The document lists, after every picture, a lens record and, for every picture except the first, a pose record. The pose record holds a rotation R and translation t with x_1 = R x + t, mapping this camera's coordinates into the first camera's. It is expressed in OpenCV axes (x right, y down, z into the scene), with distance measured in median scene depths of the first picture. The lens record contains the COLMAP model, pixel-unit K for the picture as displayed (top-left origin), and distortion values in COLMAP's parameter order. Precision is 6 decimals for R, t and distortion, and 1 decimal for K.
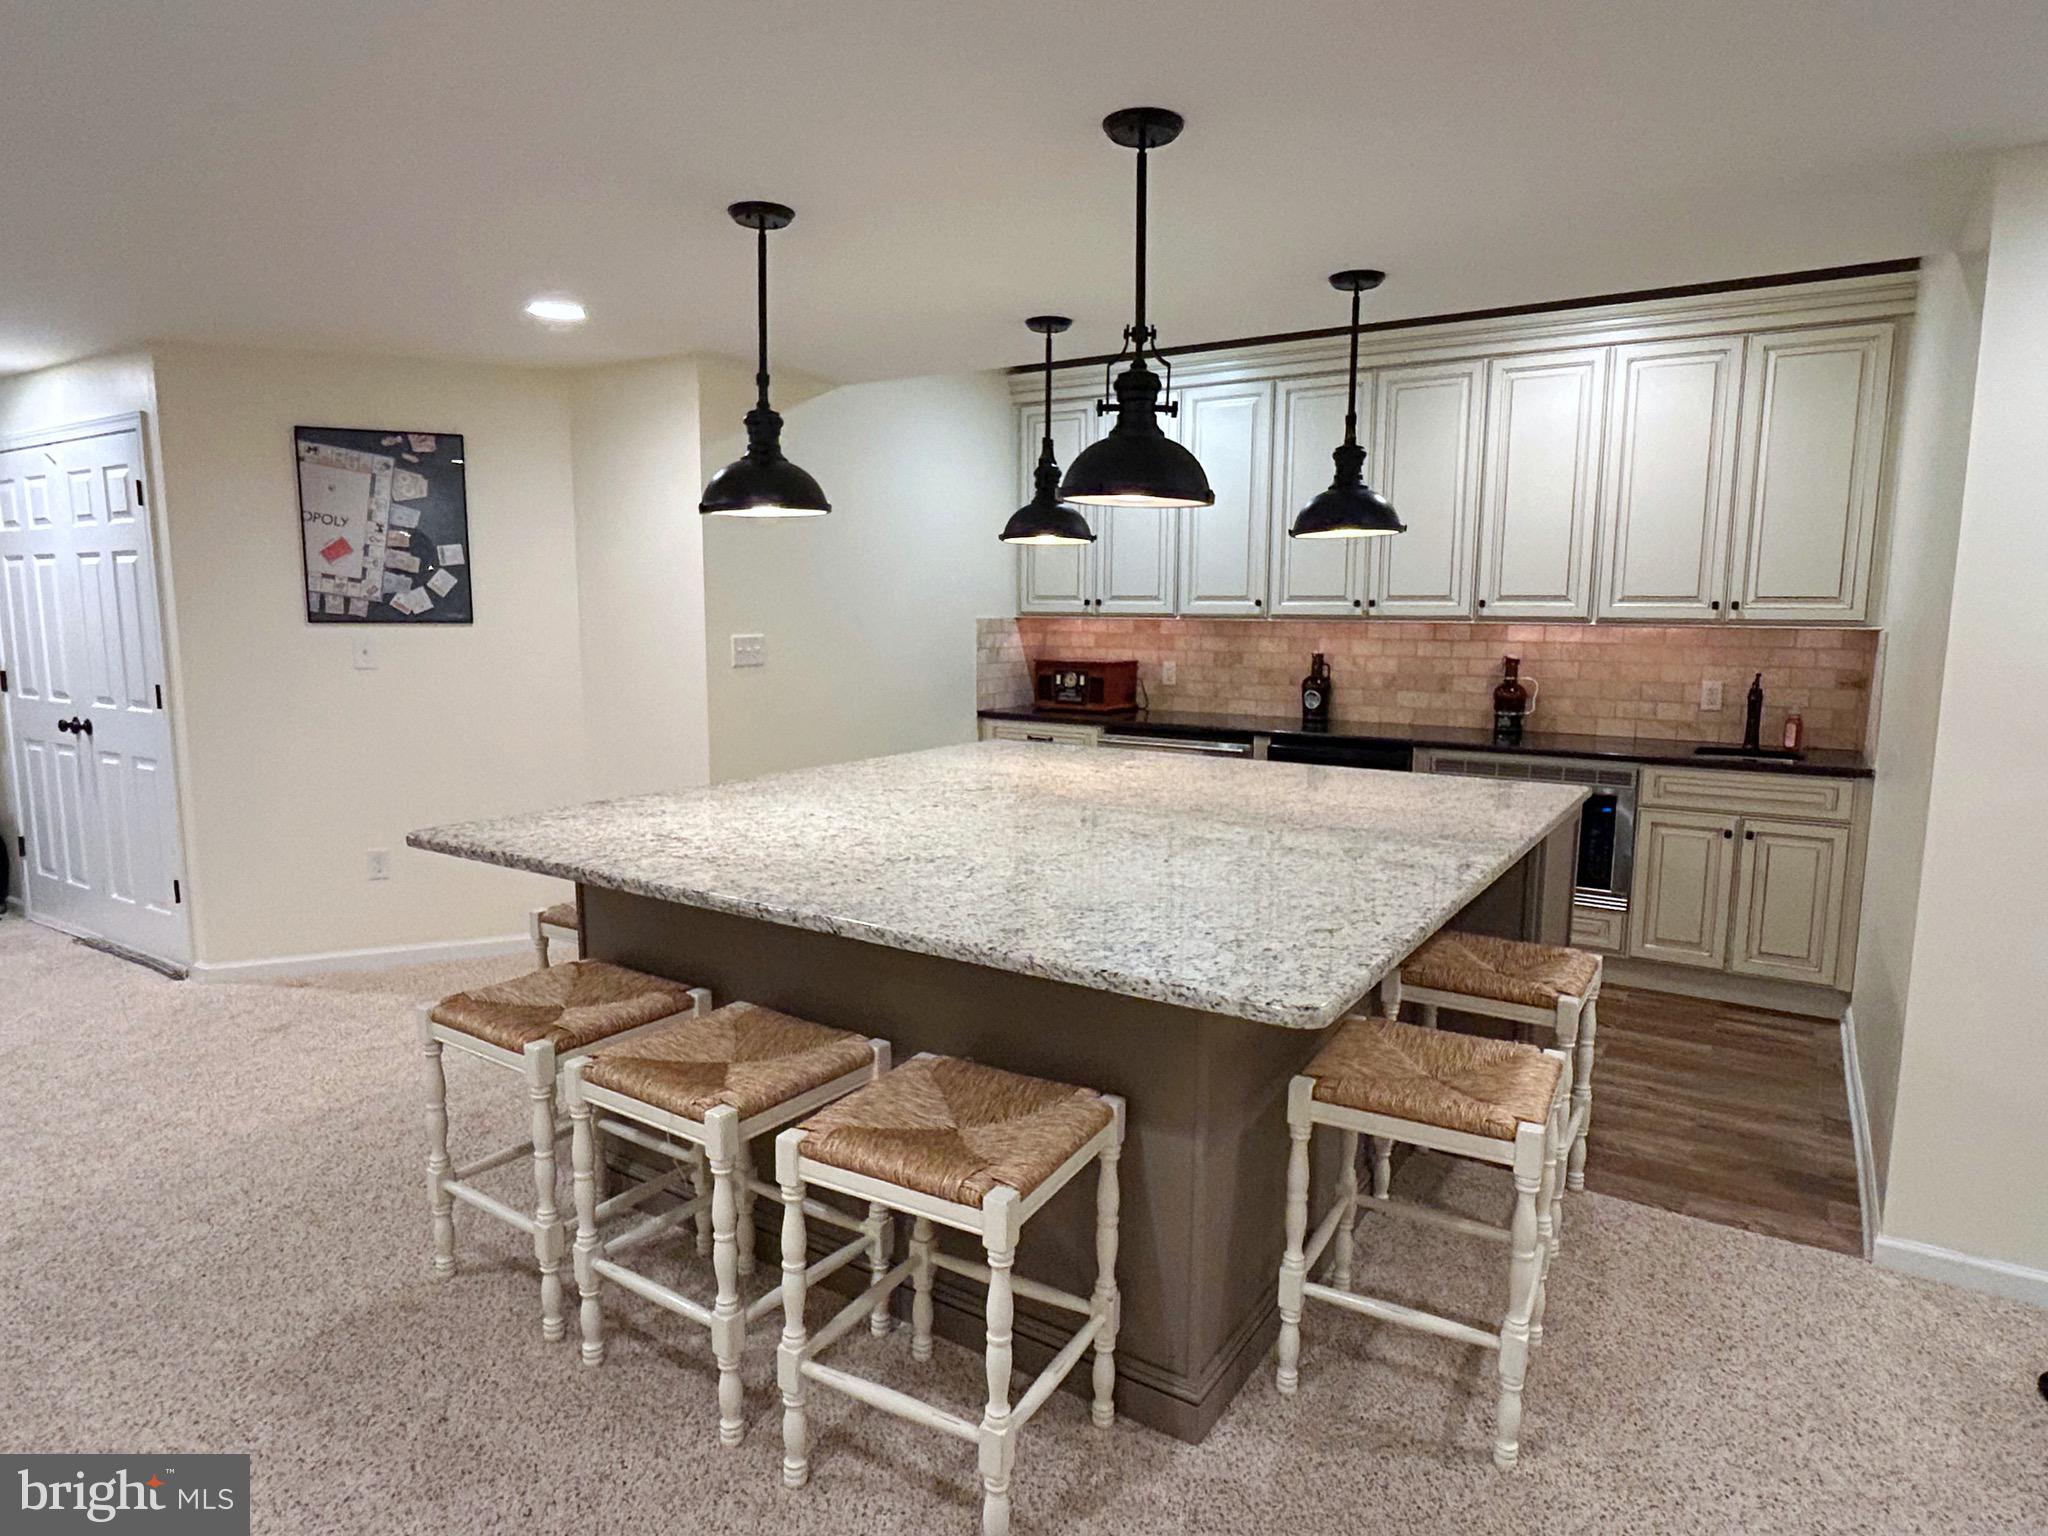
lens RADIAL K [[1189.4, 0, 1030.8], [0, 1189.4, 770.3], [0, 0, 1]] dist [0.001262, -0.006775]
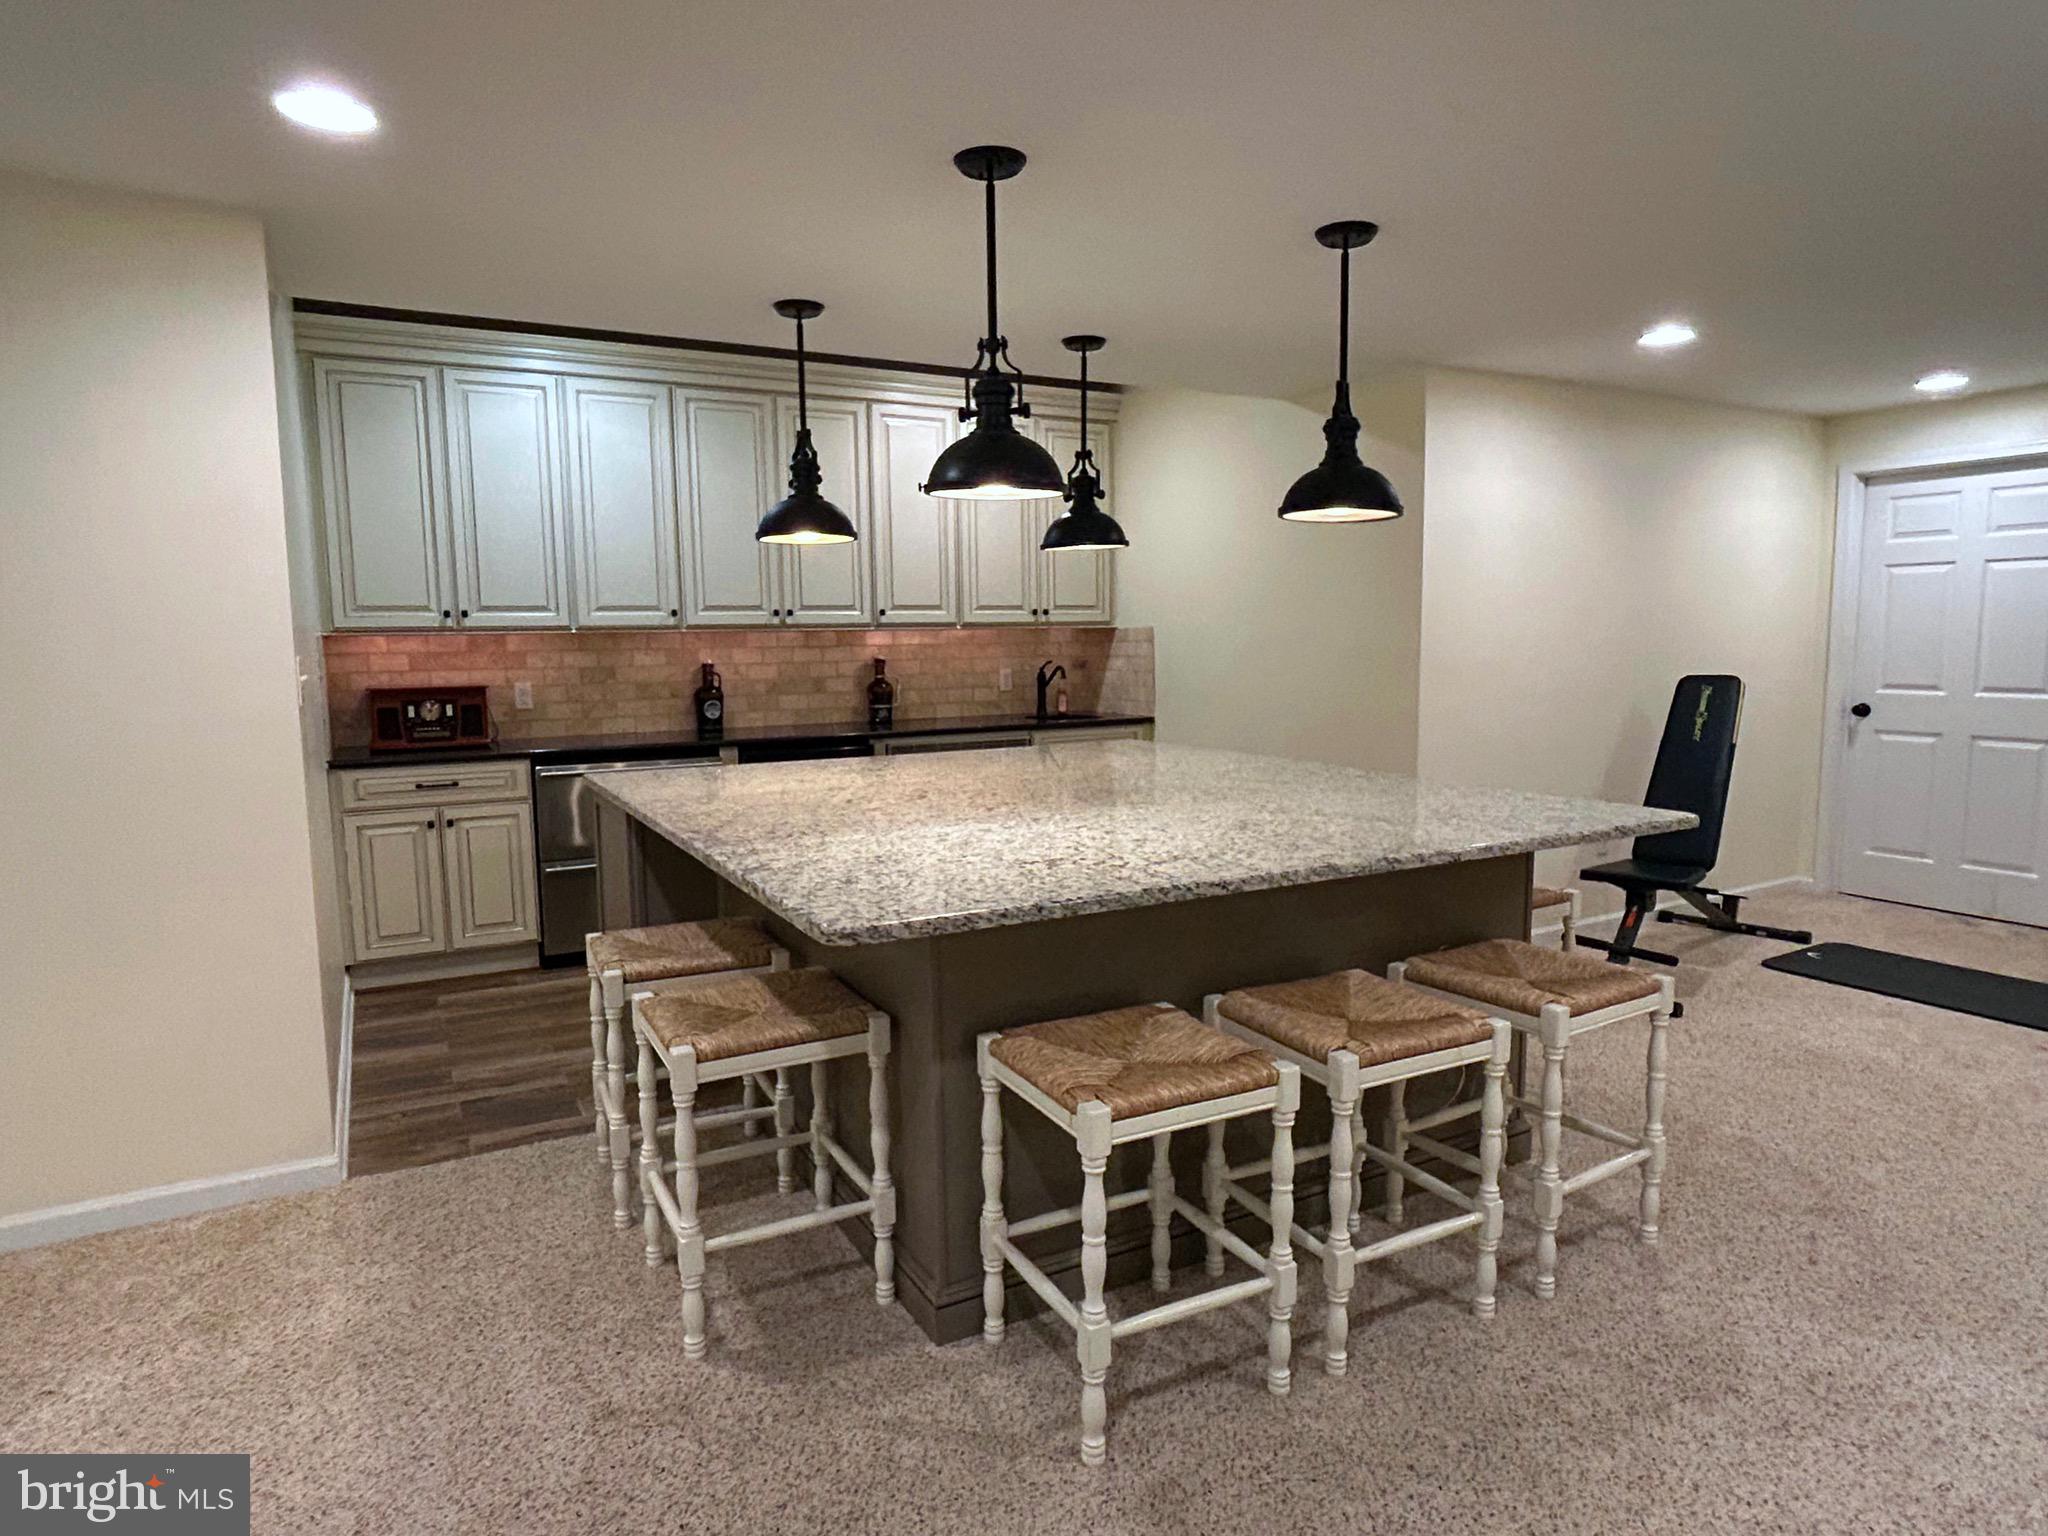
lens RADIAL K [[1189.4, 0, 1032.8], [0, 1189.4, 768.0], [0, 0, 1]] dist [0.001262, -0.006775]
pose [[0.478330, -0.113287, 0.870842, -0.644145], [0.134776, 0.989366, 0.054677, -0.036698], [-0.867776, 0.091215, 0.488512, 0.351789]]
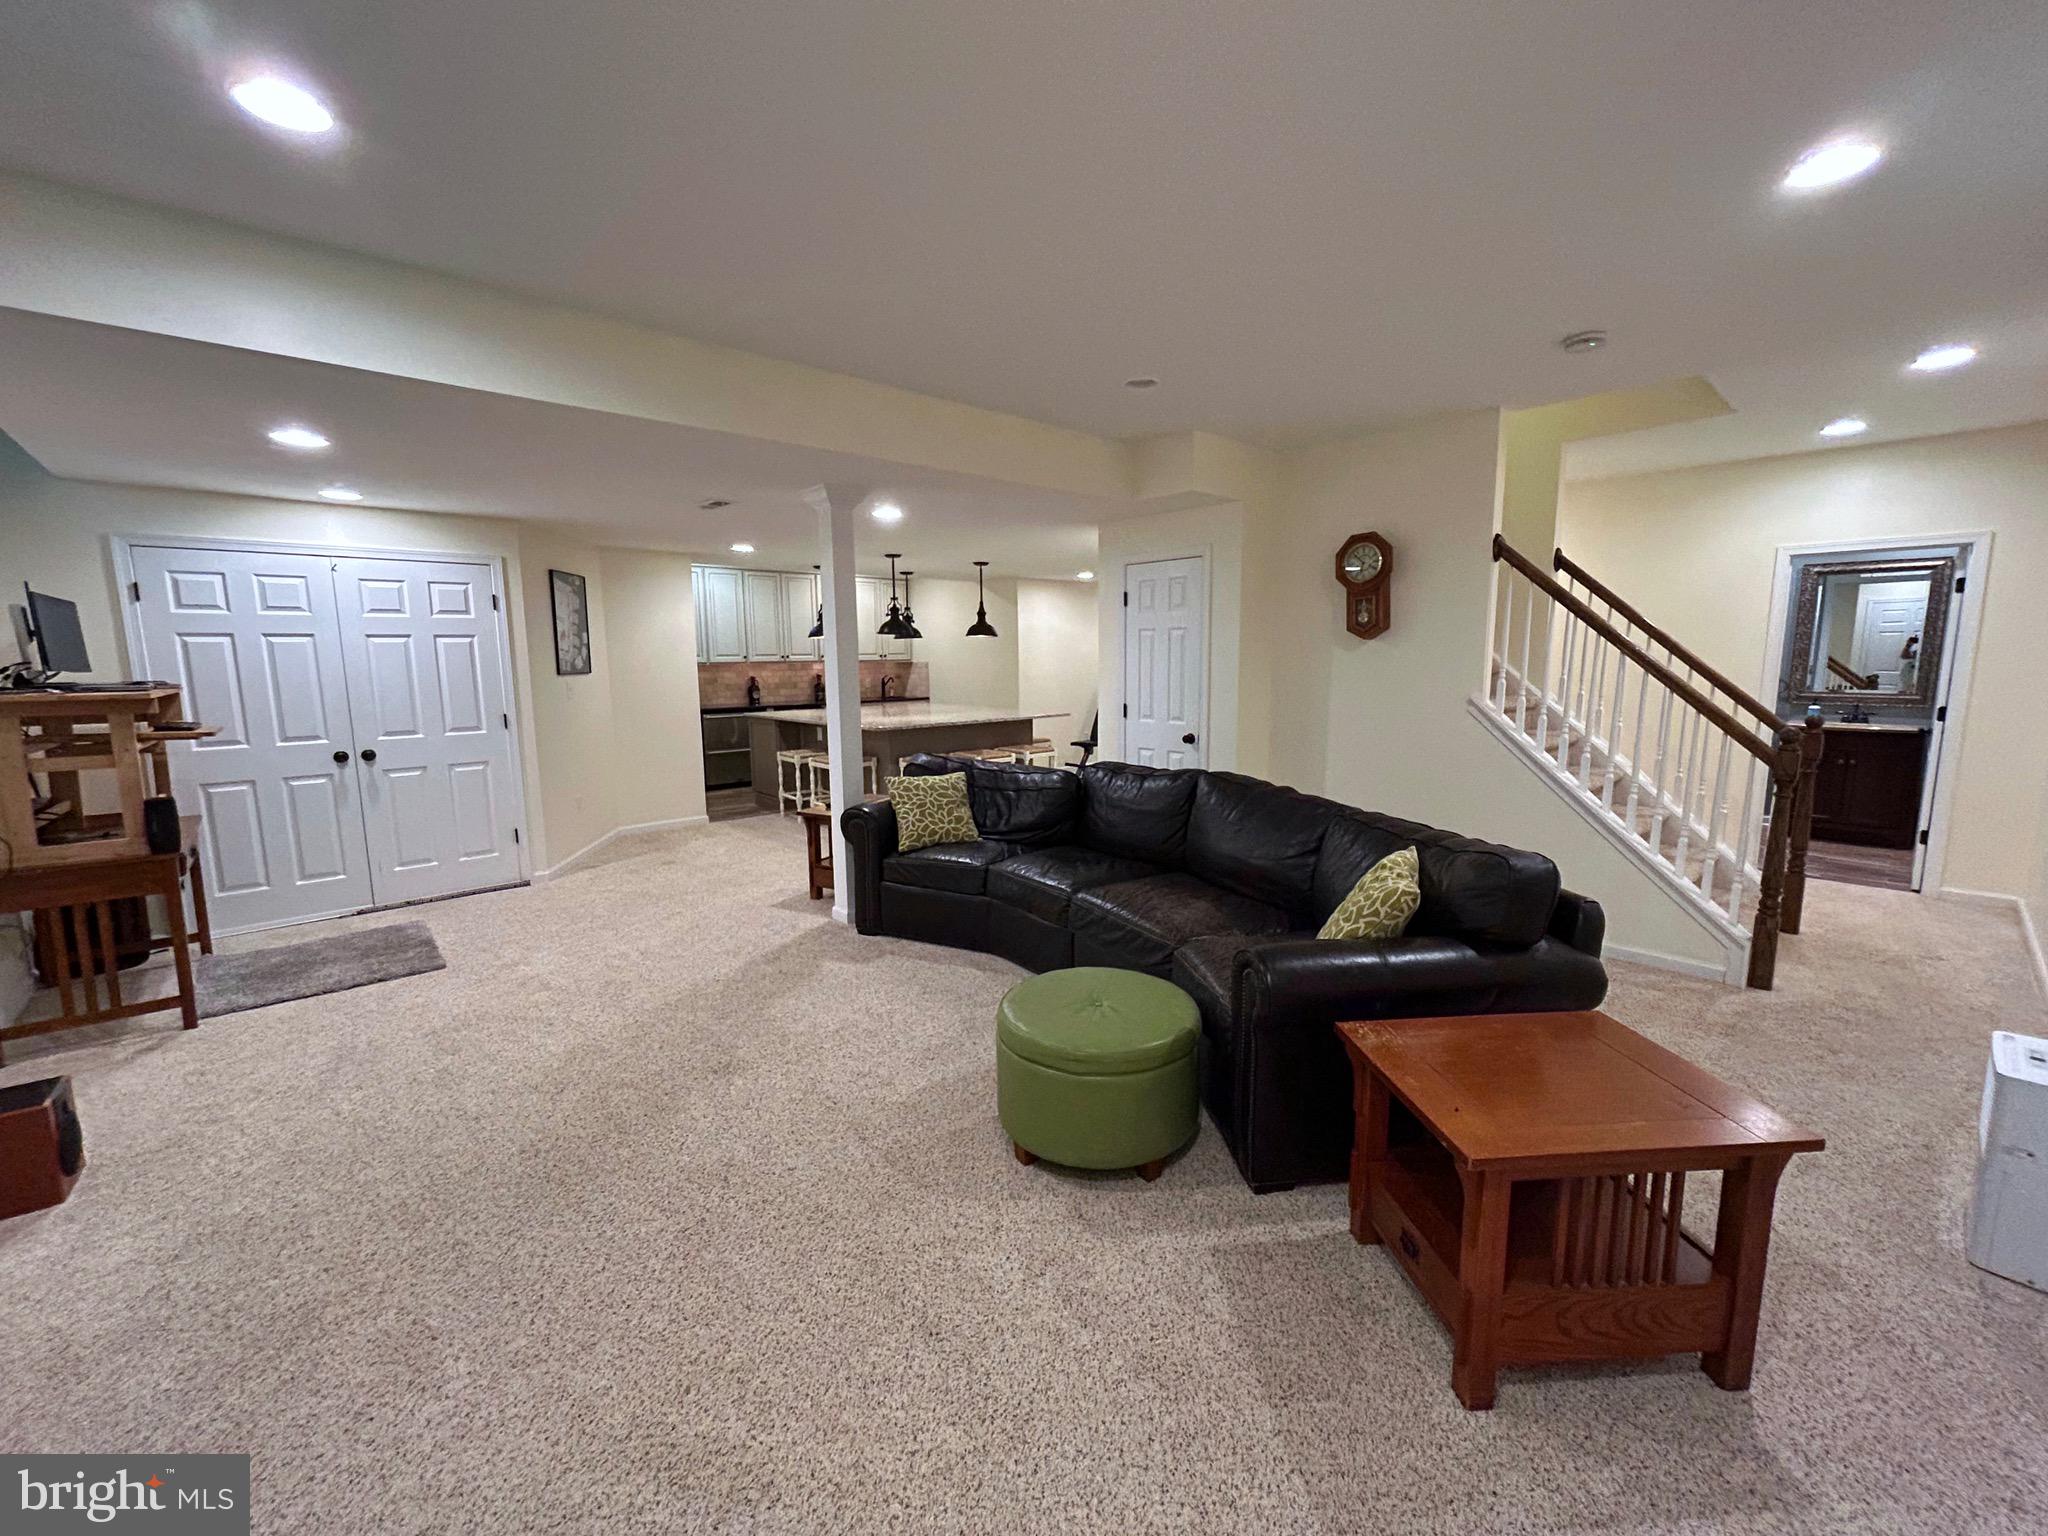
lens RADIAL K [[827.5, 0, 1038.0], [0, 827.5, 771.9], [0, 0, 1]] dist [-0.002358, -0.000317]
pose [[0.250302, -0.146902, 0.956958, -1.674875], [0.140236, 0.983499, 0.114297, -0.018303], [-0.957958, 0.105591, 0.266773, -0.043753]]
